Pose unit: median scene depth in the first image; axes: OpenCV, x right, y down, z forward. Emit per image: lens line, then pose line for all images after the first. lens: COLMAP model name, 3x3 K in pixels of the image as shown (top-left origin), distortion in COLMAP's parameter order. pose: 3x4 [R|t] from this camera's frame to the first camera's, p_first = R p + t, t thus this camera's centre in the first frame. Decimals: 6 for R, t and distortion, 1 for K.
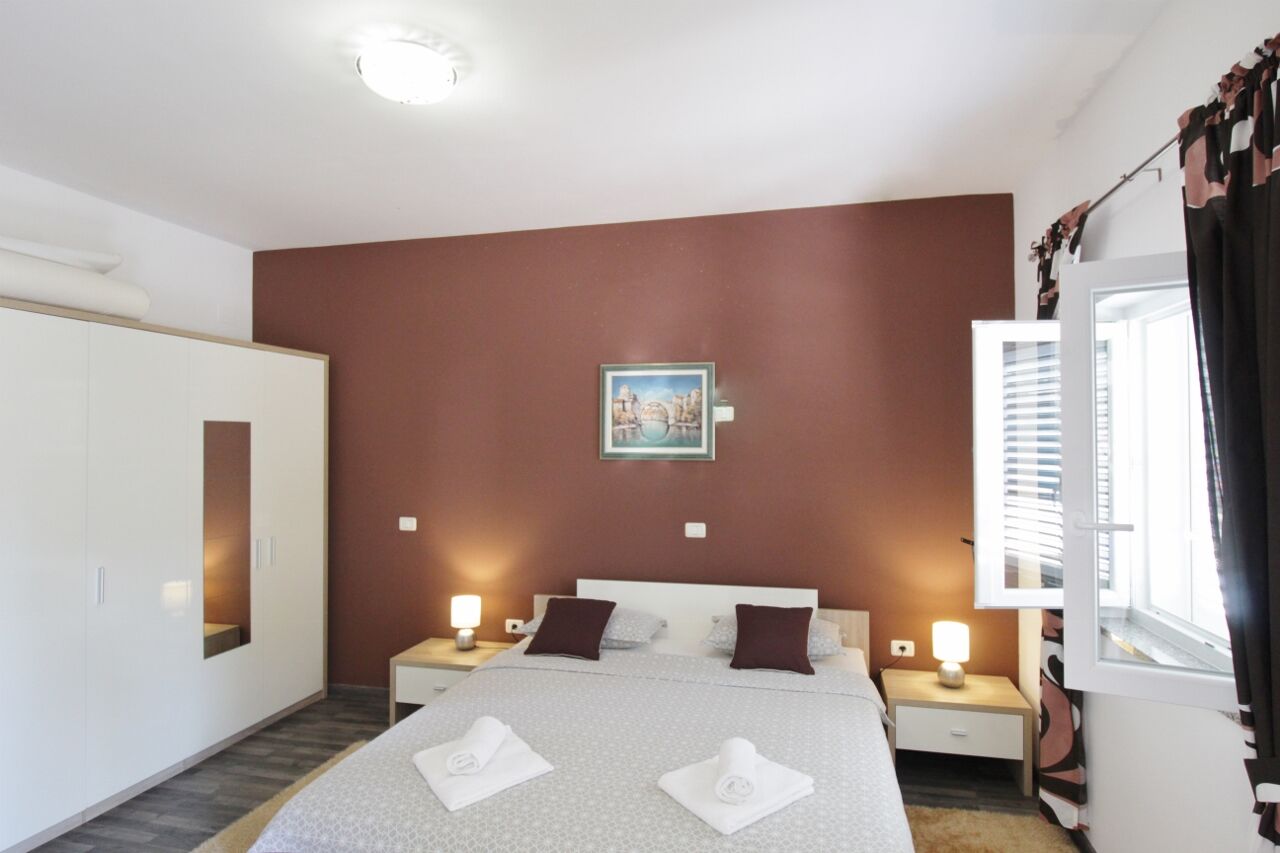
lens RADIAL K [[689.1, 0, 658.8], [0, 689.1, 431.0], [0, 0, 1]] dist [0.004432, -0.011829]
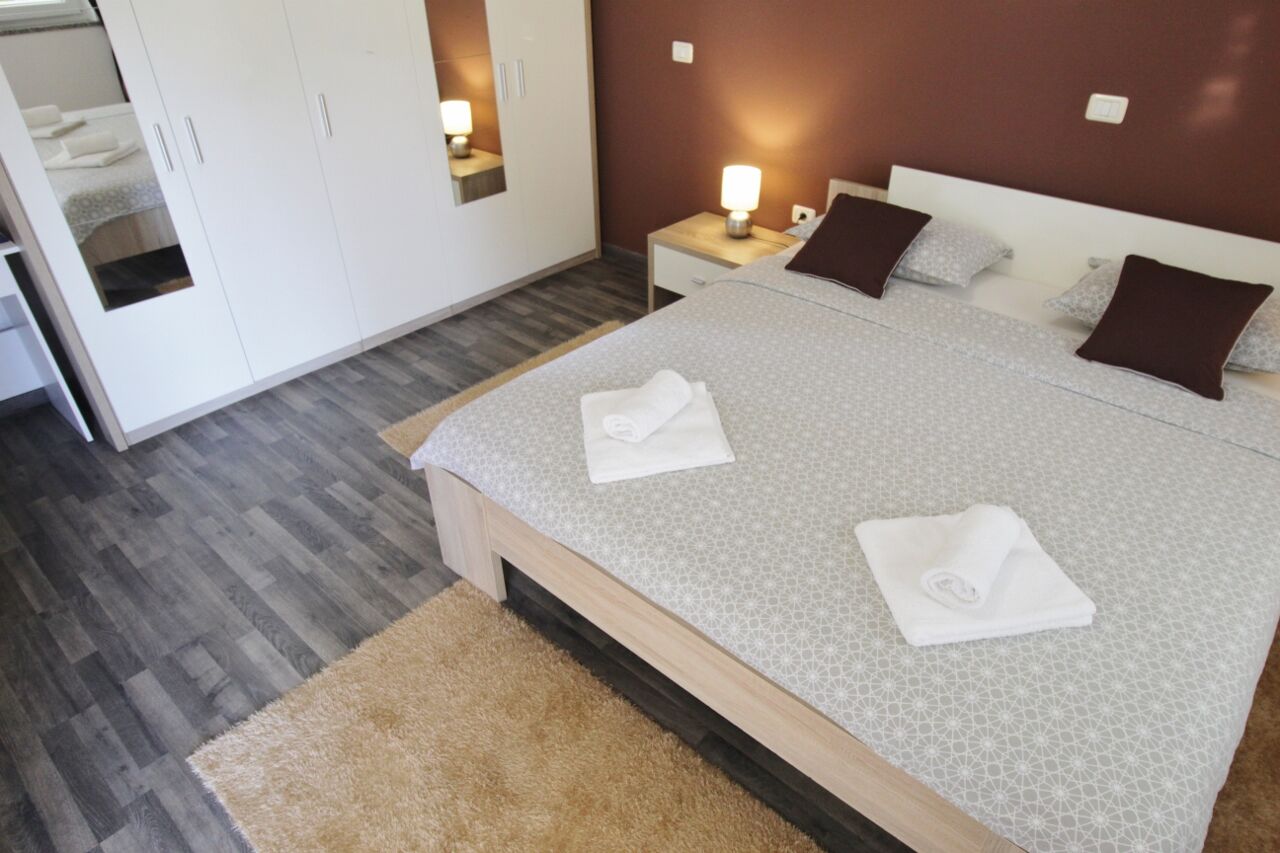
lens RADIAL K [[800.1, 0, 657.9], [0, 800.1, 435.6], [0, 0, 1]] dist [0.002967, -0.005087]
pose [[0.876262, 0.270125, -0.398996, 0.068847], [0.007273, 0.820566, 0.571505, -0.018913], [0.481780, -0.503690, 0.717067, 0.207664]]
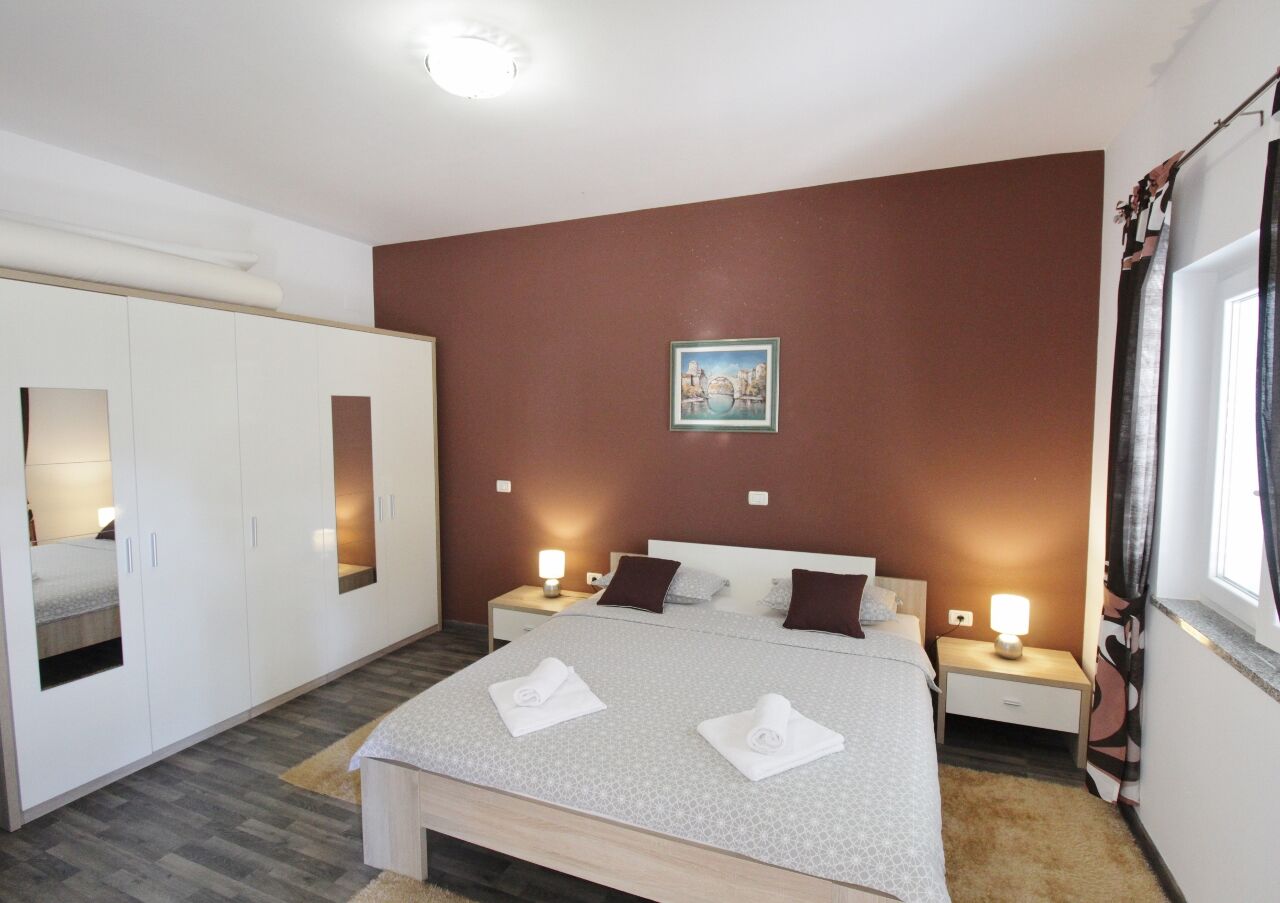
lens RADIAL K [[632.4, 0, 643.3], [0, 632.4, 457.0], [0, 0, 1]] dist [0.000707, -0.012951]
pose [[0.985739, 0.014021, -0.167698, 0.043318], [0.000083, 0.996482, 0.083804, -0.000846], [0.168283, -0.082623, 0.982270, 0.021209]]
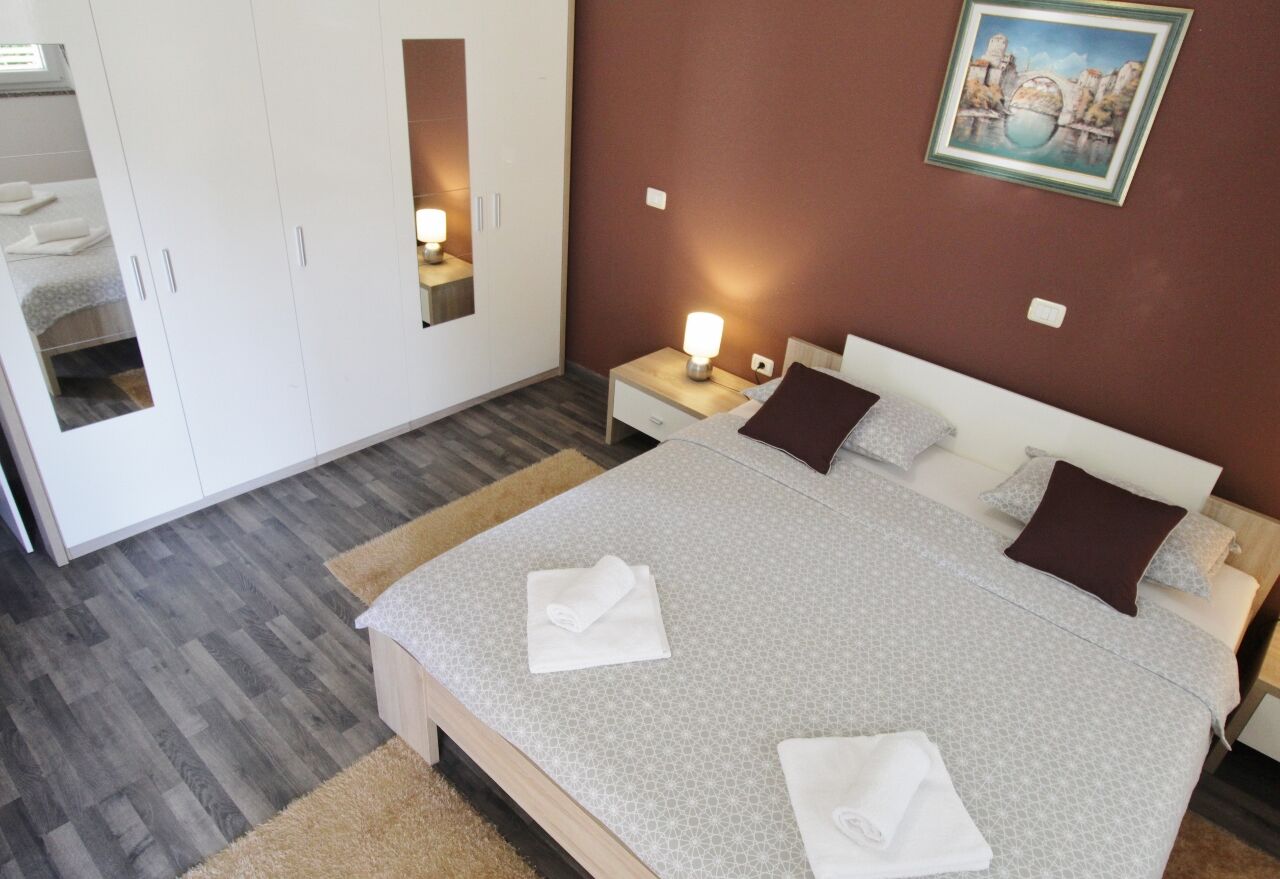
lens RADIAL K [[826.1, 0, 646.1], [0, 826.1, 447.8], [0, 0, 1]] dist [0.004636, -0.007545]
pose [[0.870258, 0.307059, -0.385182, 0.066835], [-0.071211, 0.852152, 0.518427, -0.116625], [0.487421, -0.423736, 0.763458, 0.222257]]
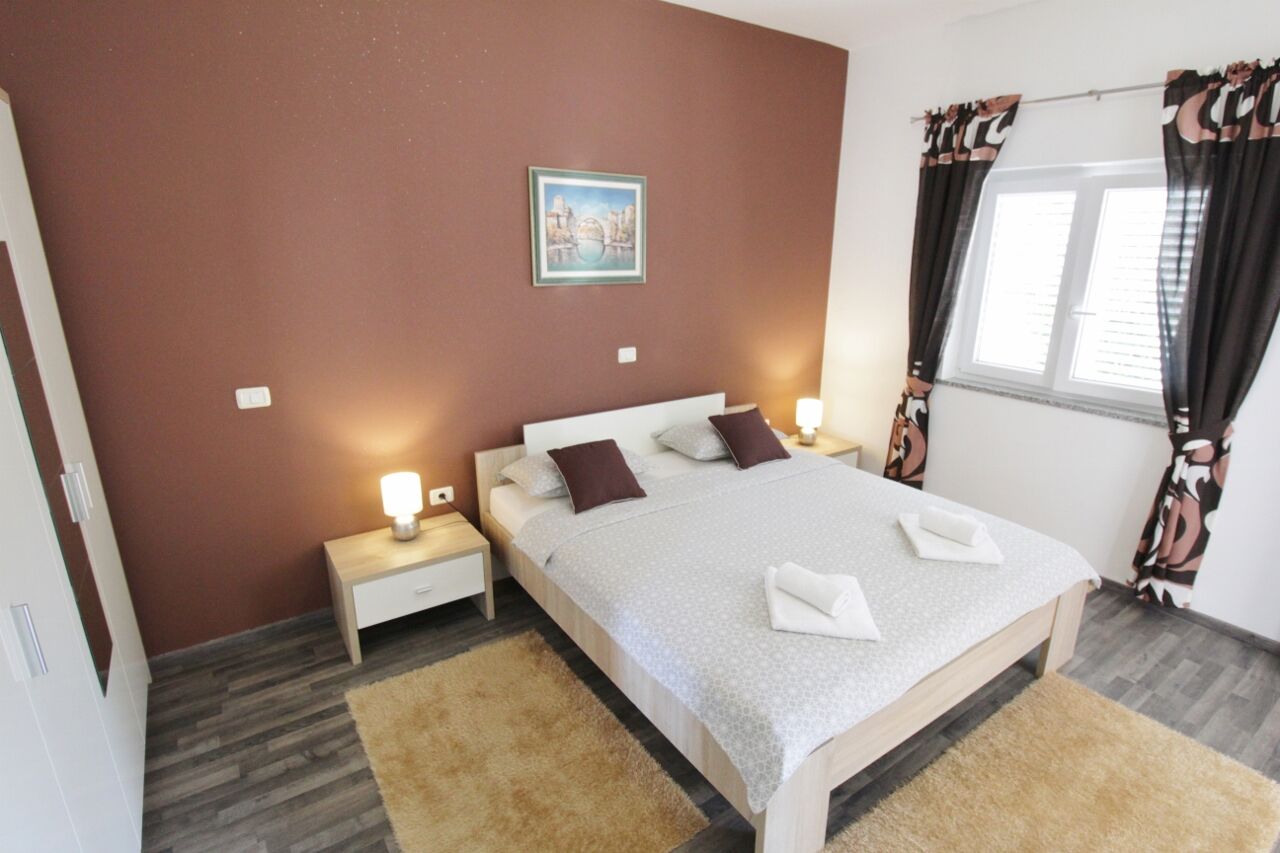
lens RADIAL K [[644.2, 0, 657.4], [0, 644.2, 434.4], [0, 0, 1]] dist [0.002280, -0.012839]
pose [[0.665713, -0.208132, 0.716594, -0.644683], [-0.022852, 0.954178, 0.298367, -0.027357], [-0.745857, -0.215003, 0.630453, 0.373105]]
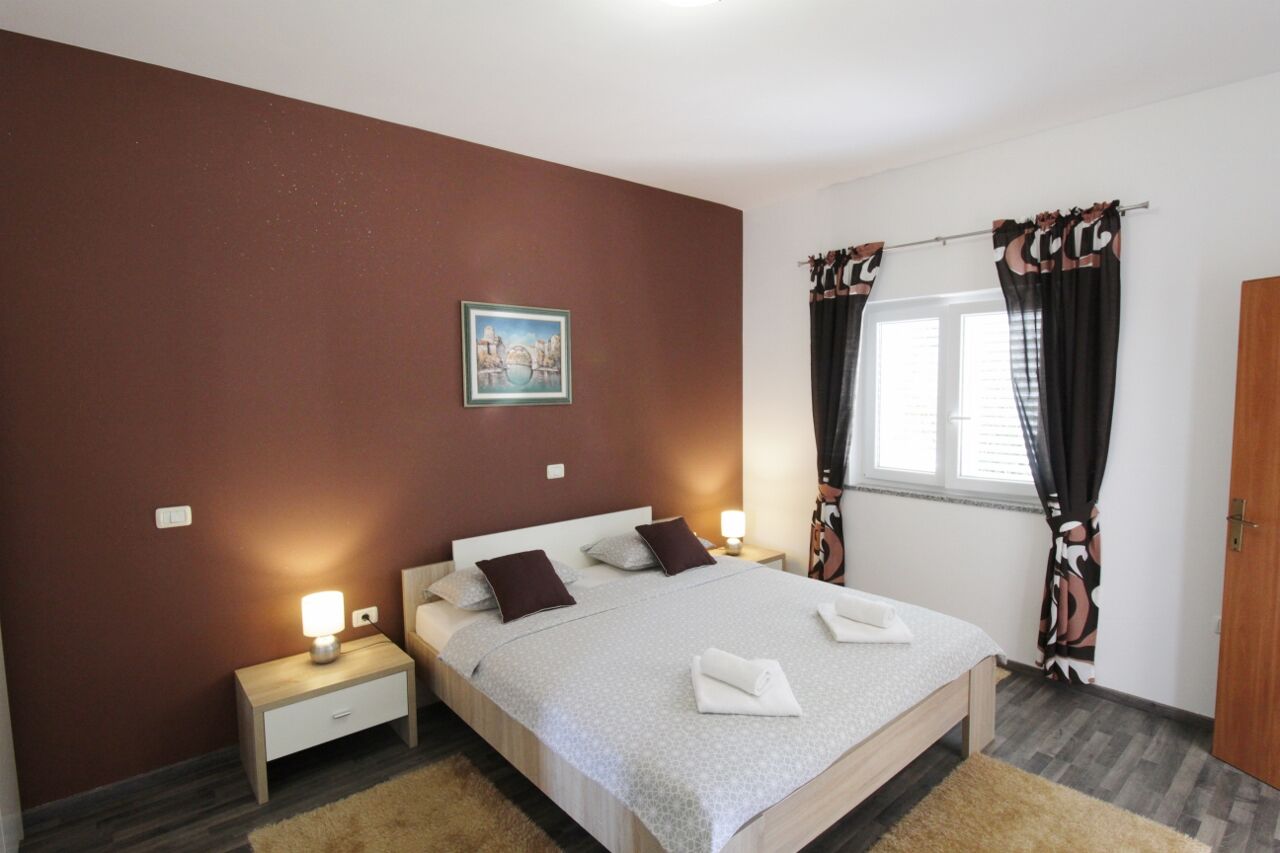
lens RADIAL K [[644.2, 0, 657.4], [0, 644.2, 434.4], [0, 0, 1]] dist [0.002280, -0.012839]
pose [[0.584202, -0.067375, 0.808807, -0.677909], [-0.002860, 0.996371, 0.085066, 0.004807], [-0.811603, -0.052009, 0.581890, 0.326540]]
